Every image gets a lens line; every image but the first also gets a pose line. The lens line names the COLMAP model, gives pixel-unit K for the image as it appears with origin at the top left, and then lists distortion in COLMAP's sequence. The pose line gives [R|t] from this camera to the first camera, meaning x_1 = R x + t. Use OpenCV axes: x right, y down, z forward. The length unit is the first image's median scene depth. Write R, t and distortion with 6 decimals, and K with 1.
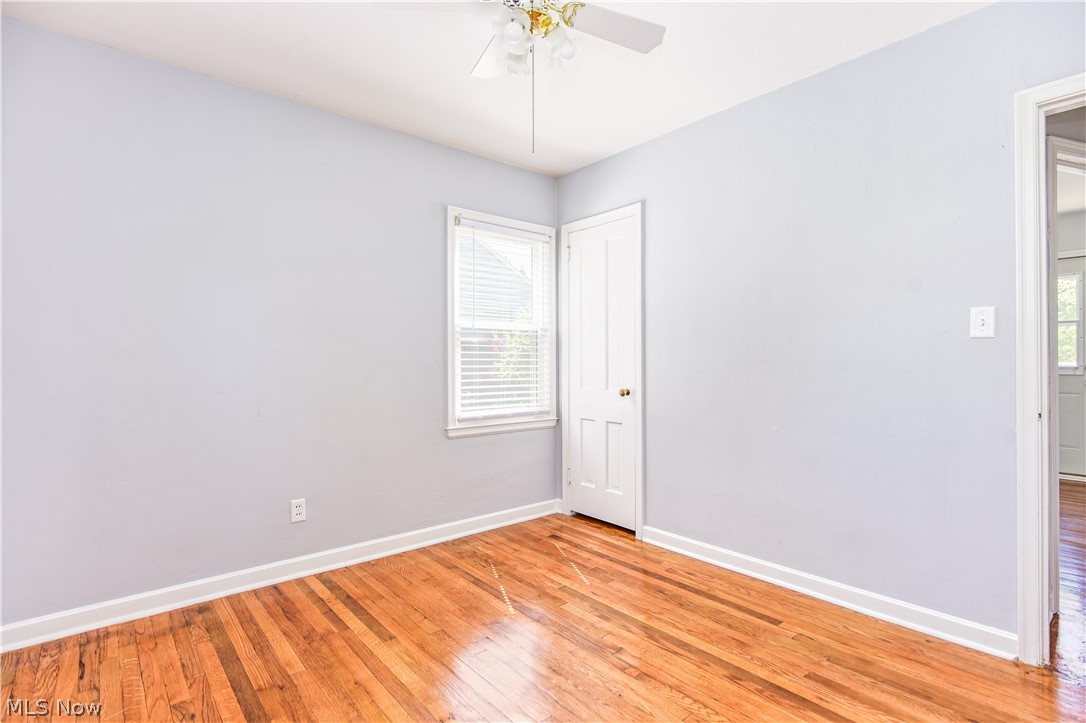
lens RADIAL K [[529.3, 0, 544.5], [0, 529.3, 362.3], [0, 0, 1]] dist [-0.000101, -0.001503]
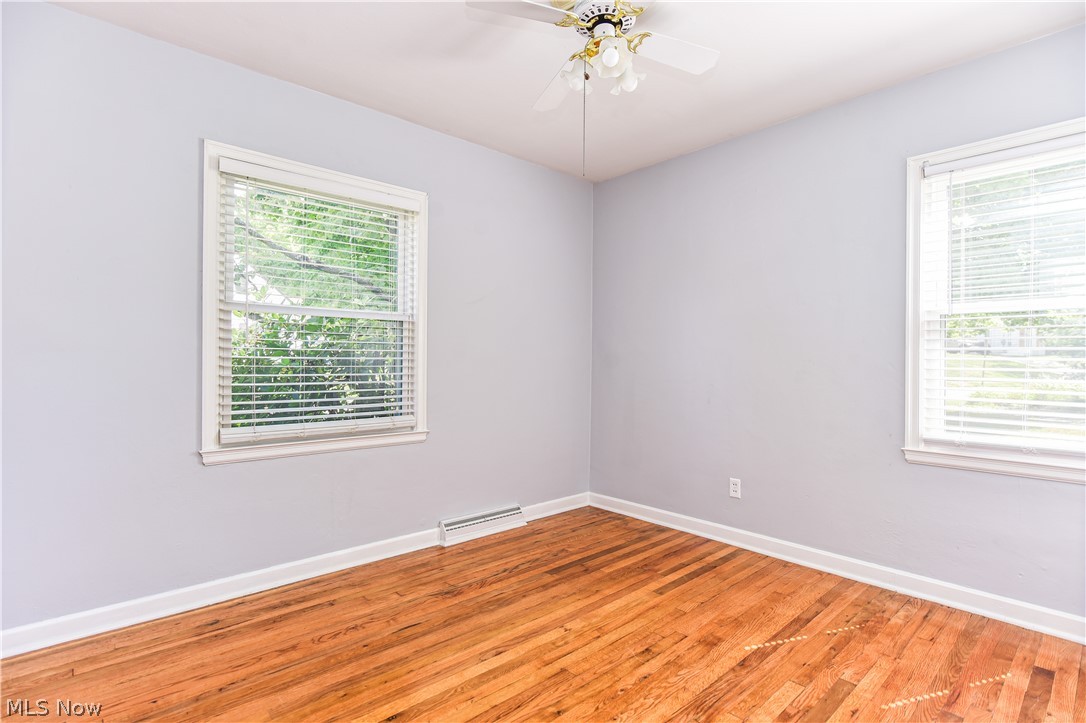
lens RADIAL K [[529.3, 0, 544.5], [0, 529.3, 362.3], [0, 0, 1]] dist [-0.000101, -0.001503]
pose [[0.031266, 0.009092, -0.999470, 0.713756], [-0.006934, 0.999937, 0.008879, -0.004692], [0.999487, 0.006652, 0.031327, 0.565041]]
